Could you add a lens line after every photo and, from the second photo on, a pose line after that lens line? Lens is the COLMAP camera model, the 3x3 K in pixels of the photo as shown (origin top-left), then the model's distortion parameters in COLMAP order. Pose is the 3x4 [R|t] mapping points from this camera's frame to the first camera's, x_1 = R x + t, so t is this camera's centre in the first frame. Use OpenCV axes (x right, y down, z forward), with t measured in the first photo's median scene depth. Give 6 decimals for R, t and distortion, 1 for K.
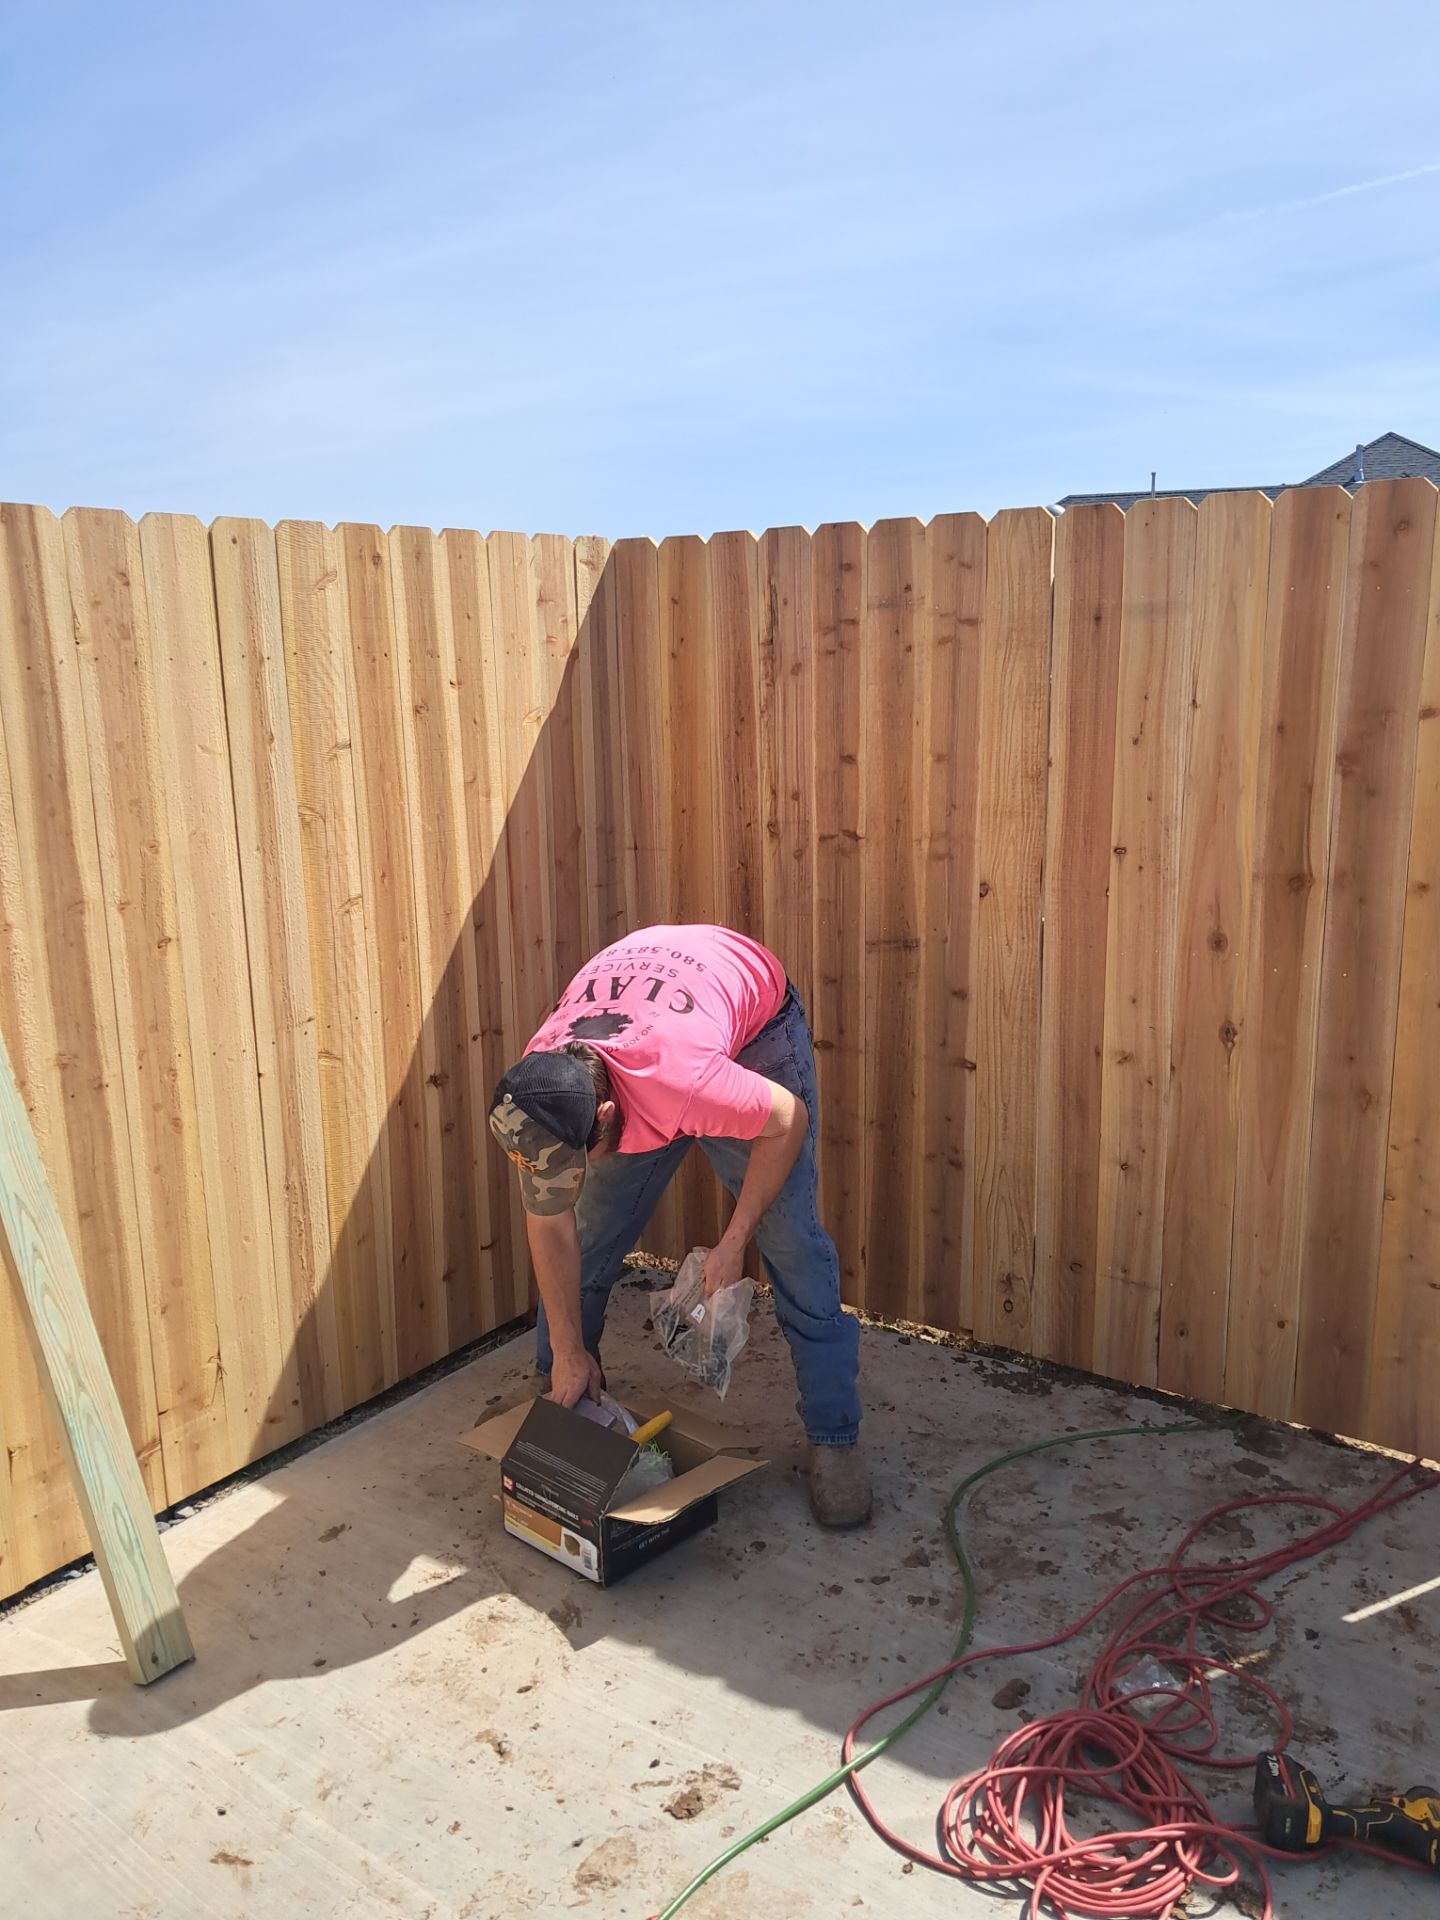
lens RADIAL K [[1475.3, 0, 749.3], [0, 1475.3, 980.8], [0, 0, 1]] dist [0.024296, -0.032136]
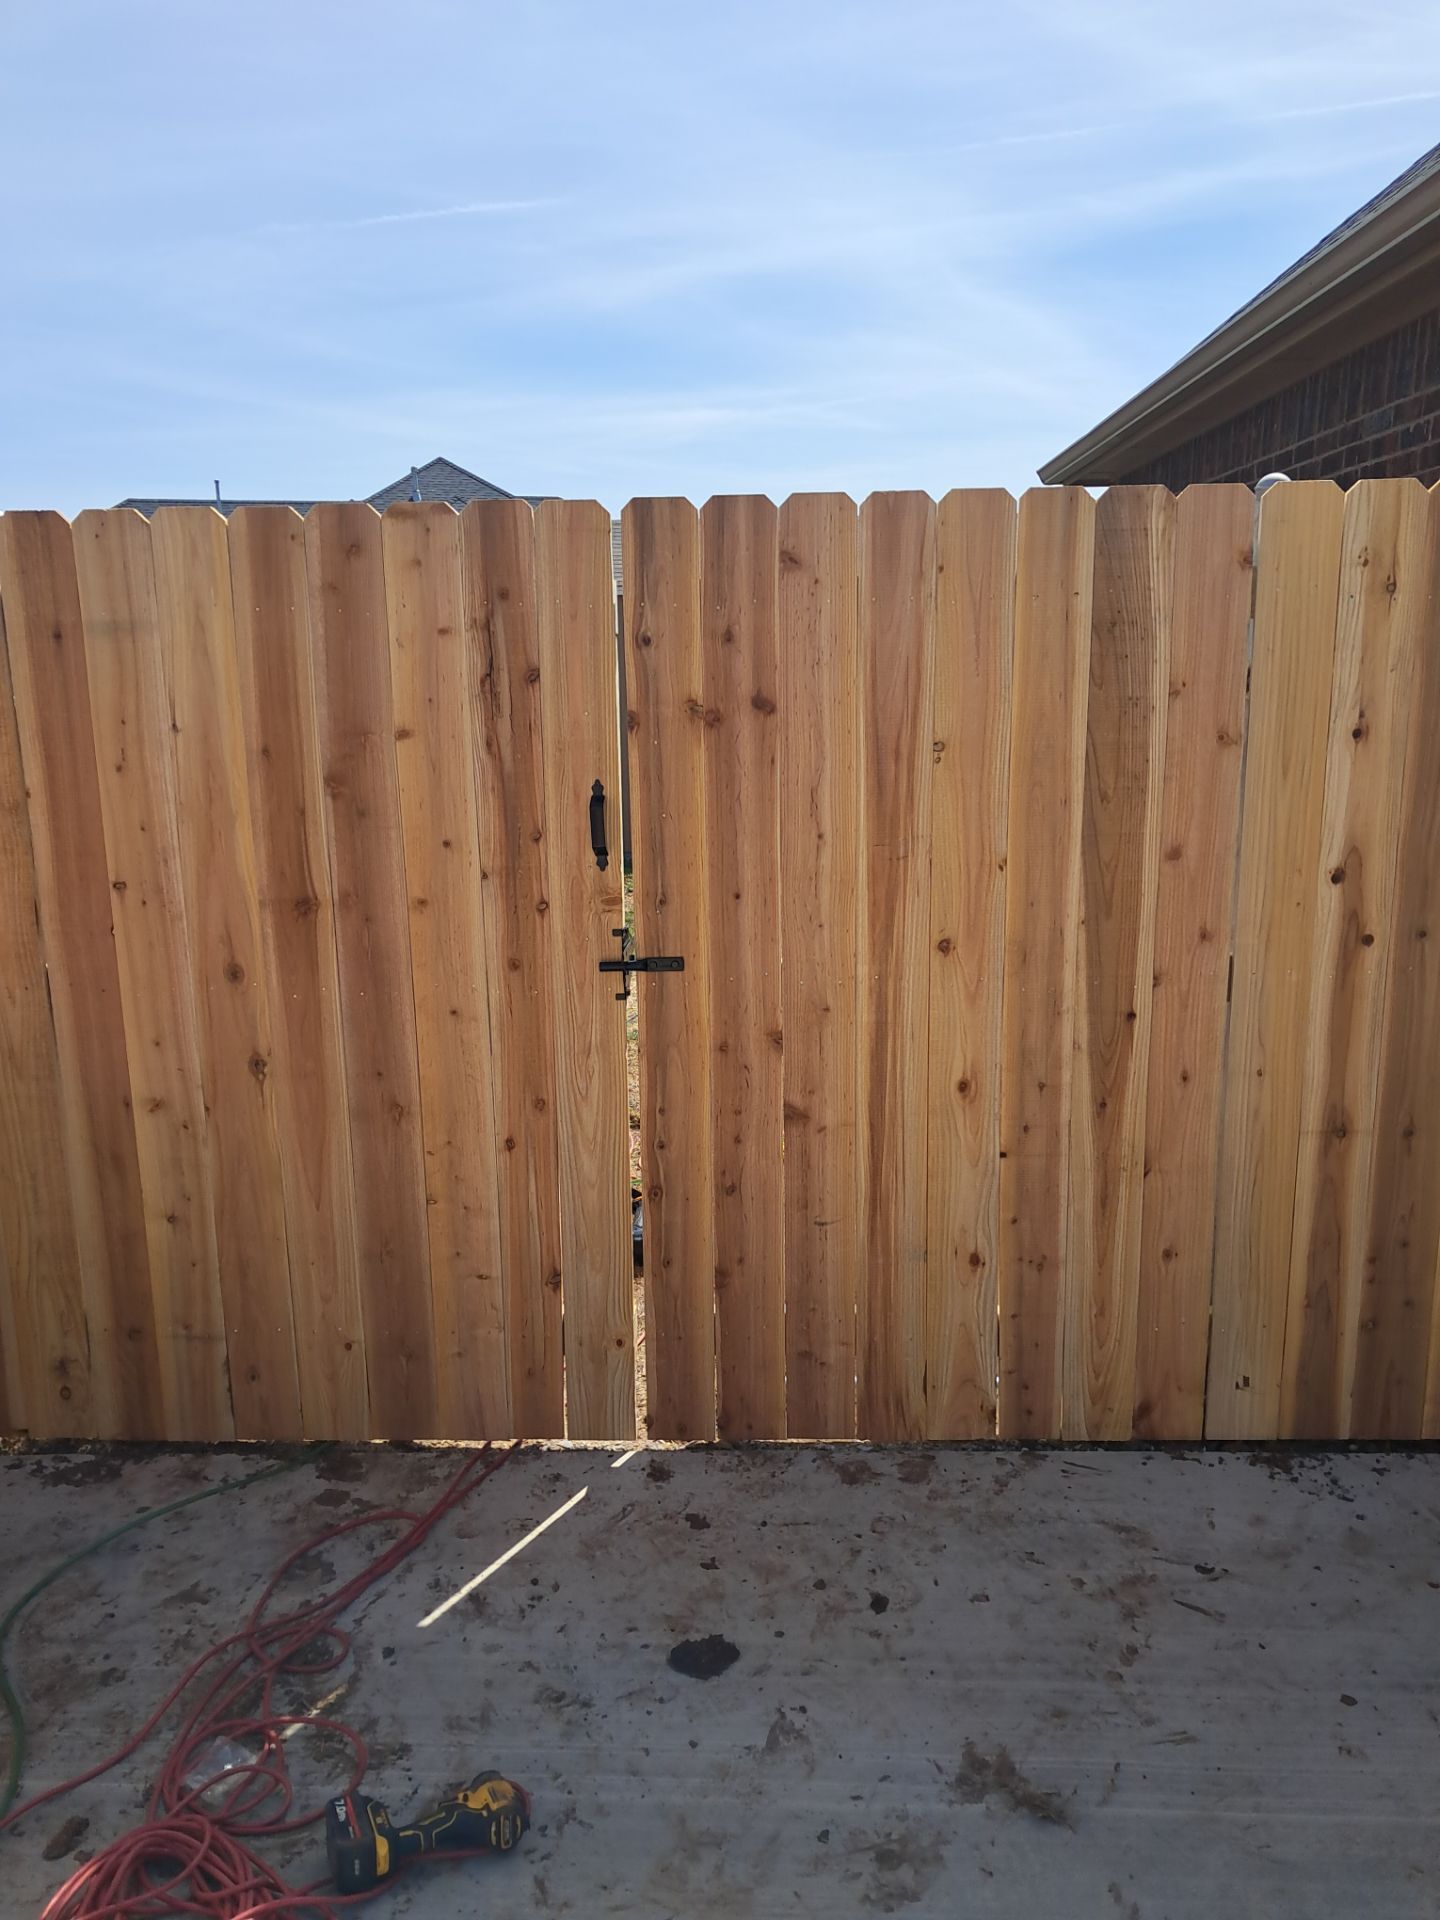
lens RADIAL K [[1475.3, 0, 729.2], [0, 1475.3, 997.1], [0, 0, 1]] dist [0.024296, -0.032136]
pose [[0.845288, -0.114290, 0.521944, 0.086308], [0.111876, 0.993060, 0.036268, -0.010008], [-0.522466, 0.027736, 0.852209, 0.007886]]
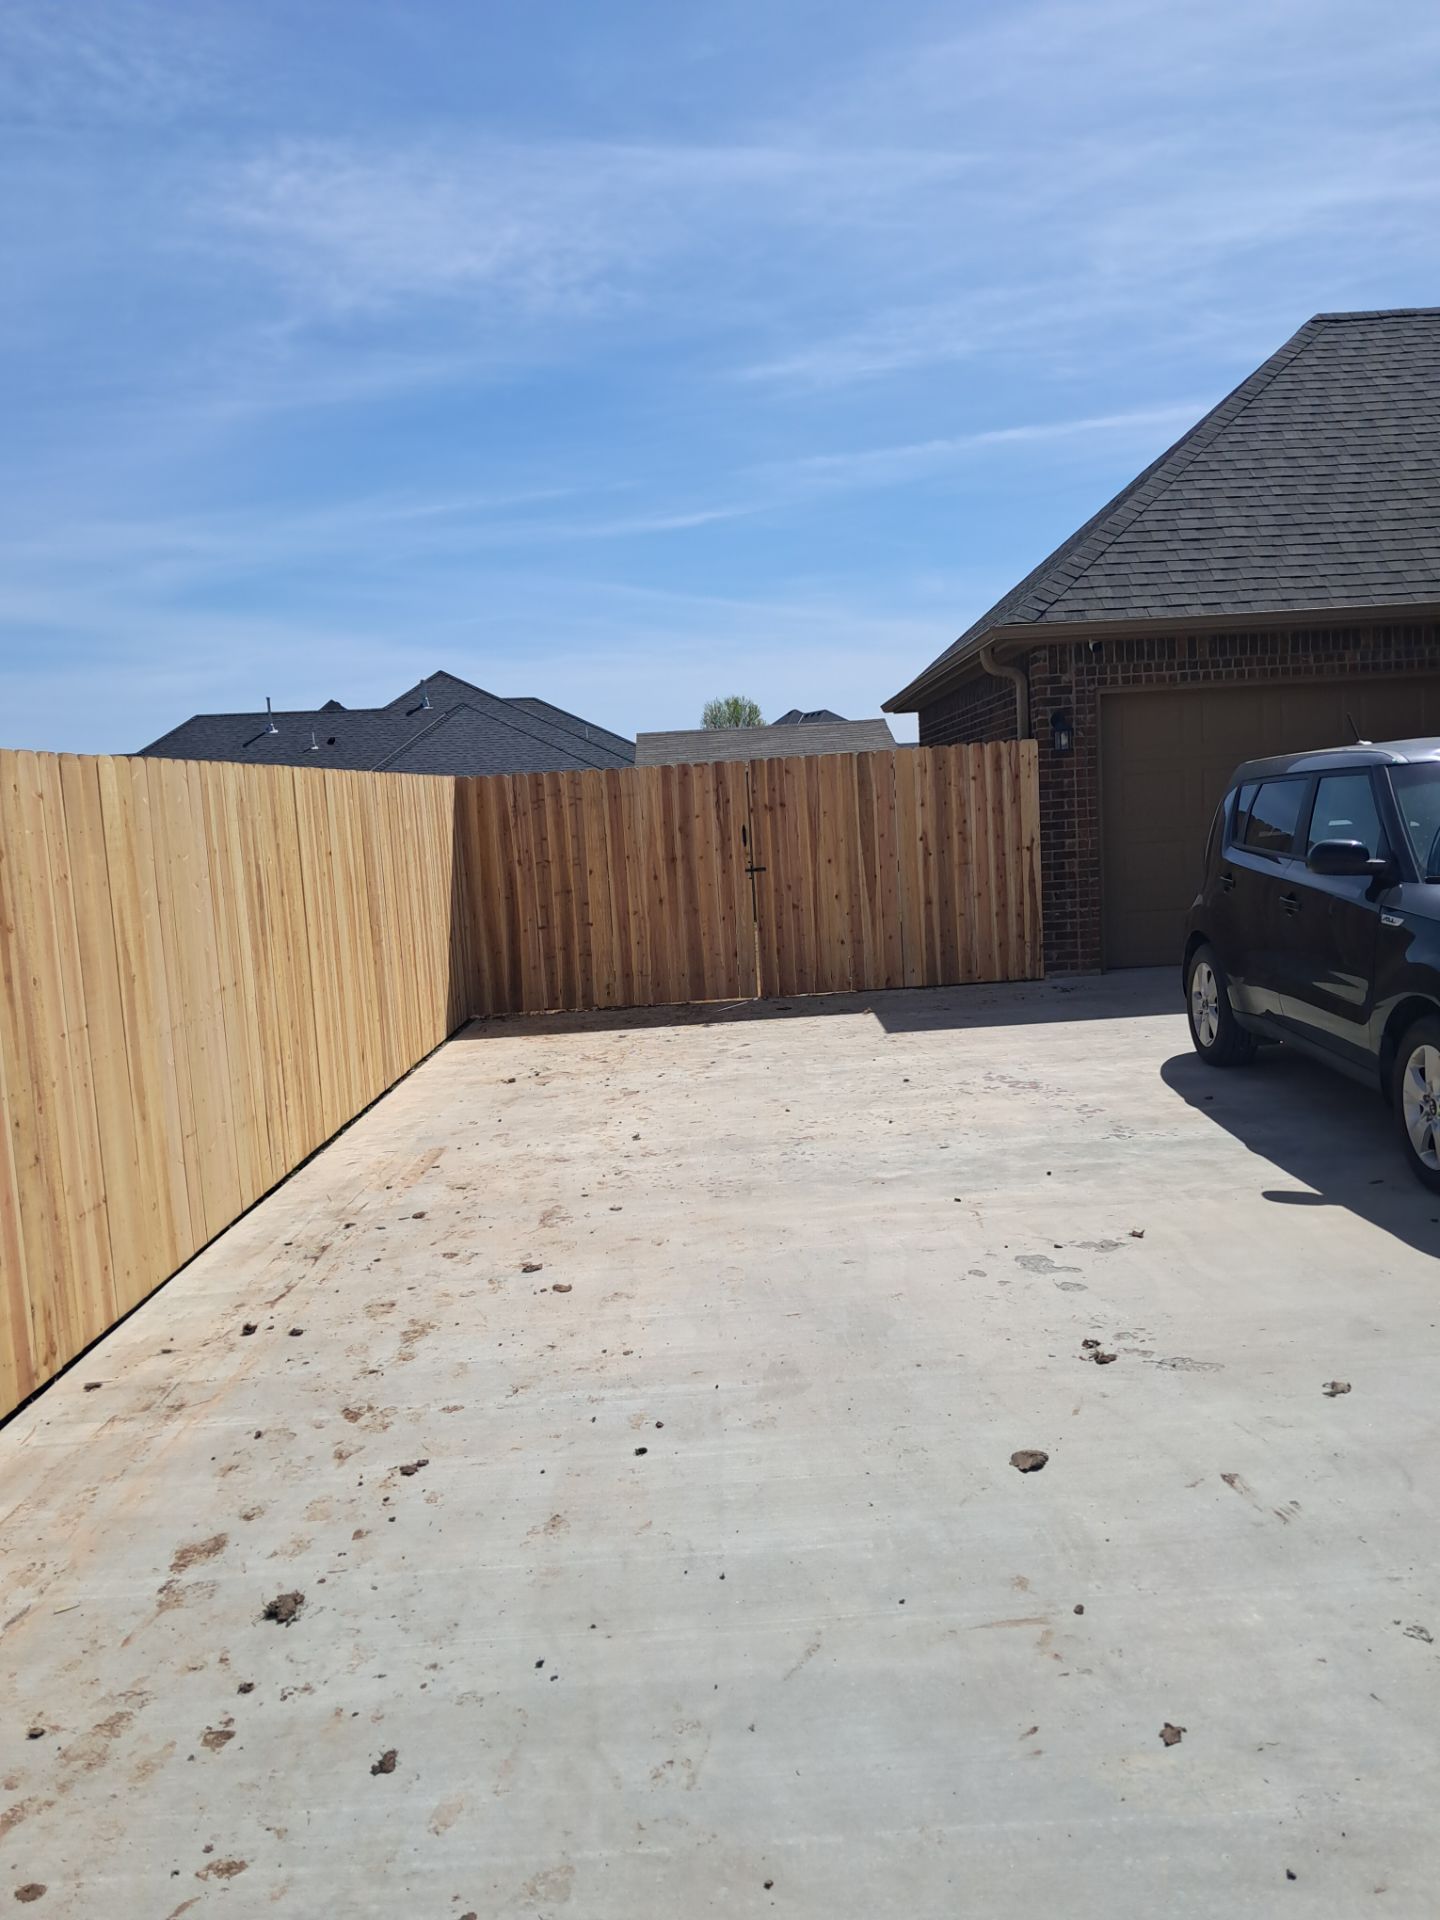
lens RADIAL K [[1475.3, 0, 702.4], [0, 1475.3, 1036.6], [0, 0, 1]] dist [0.024296, -0.032136]
pose [[0.836175, -0.114251, 0.536430, -1.783637], [0.163511, 0.985516, -0.044978, 0.605199], [-0.523522, 0.125322, 0.842745, -2.387085]]
